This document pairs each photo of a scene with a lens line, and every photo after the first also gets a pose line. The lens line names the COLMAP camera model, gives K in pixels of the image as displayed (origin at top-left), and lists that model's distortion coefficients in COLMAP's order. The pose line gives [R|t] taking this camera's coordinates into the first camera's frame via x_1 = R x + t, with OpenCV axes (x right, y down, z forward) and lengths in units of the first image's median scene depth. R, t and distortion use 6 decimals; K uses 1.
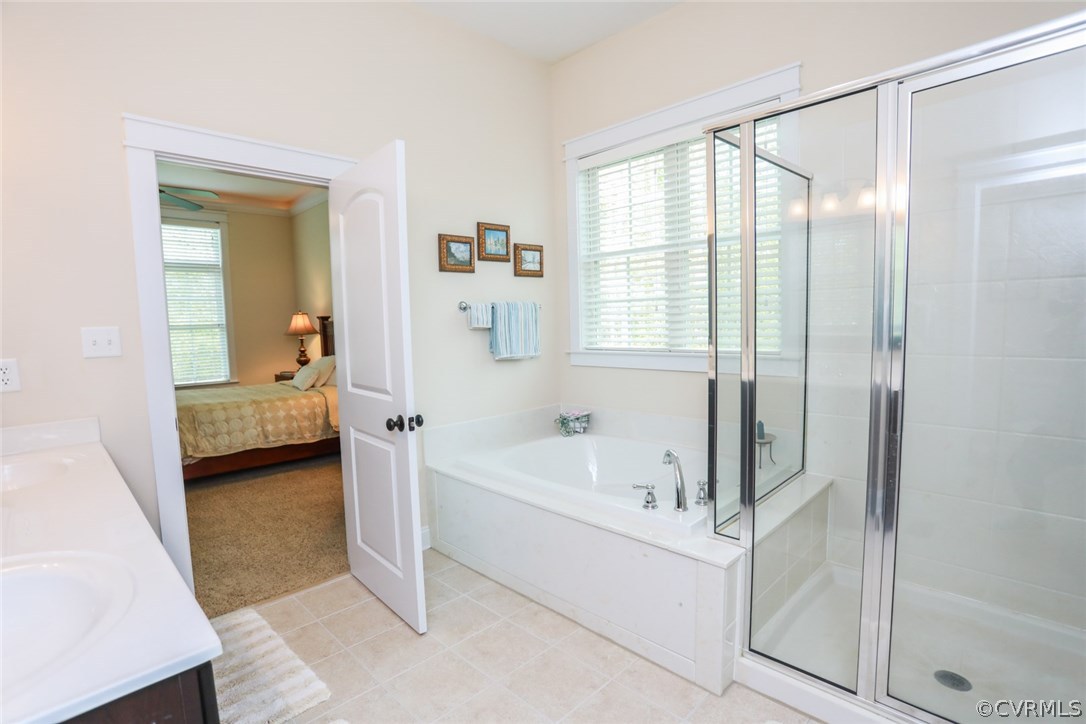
lens RADIAL K [[525.4, 0, 544.8], [0, 525.4, 370.4], [0, 0, 1]] dist [-0.068206, 0.027461]
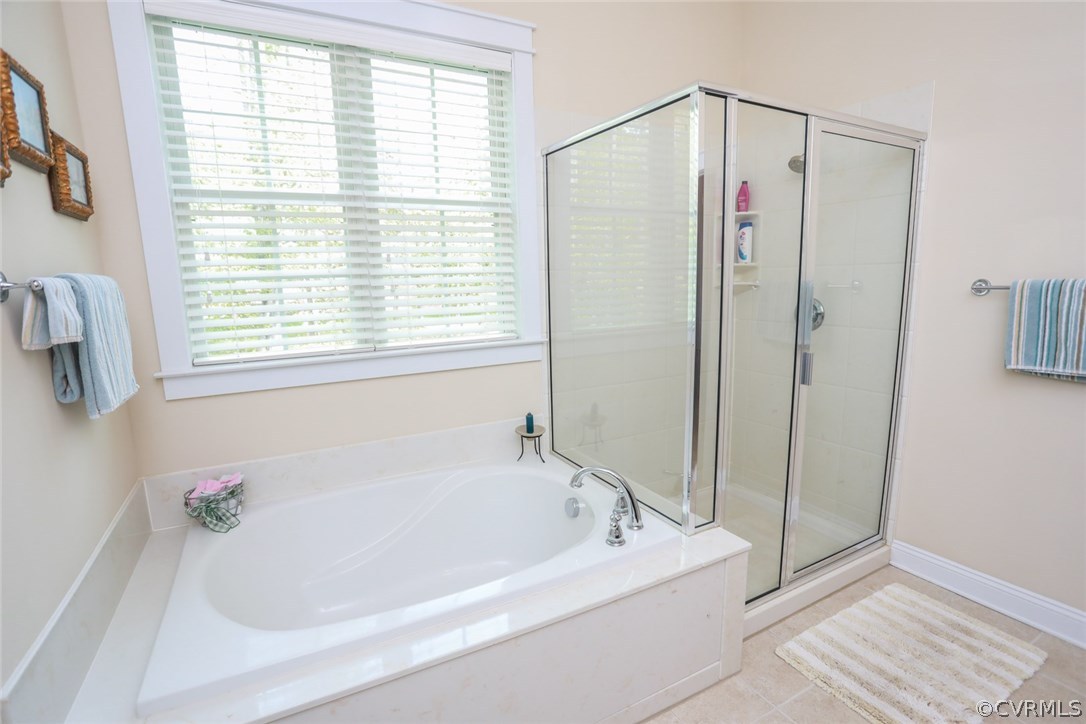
lens RADIAL K [[525.4, 0, 544.8], [0, 525.4, 370.4], [0, 0, 1]] dist [-0.068206, 0.027461]
pose [[0.269408, -0.143770, 0.952234, -0.364478], [0.111431, 0.986806, 0.117464, -0.066671], [-0.956558, 0.074462, 0.281874, 0.578644]]
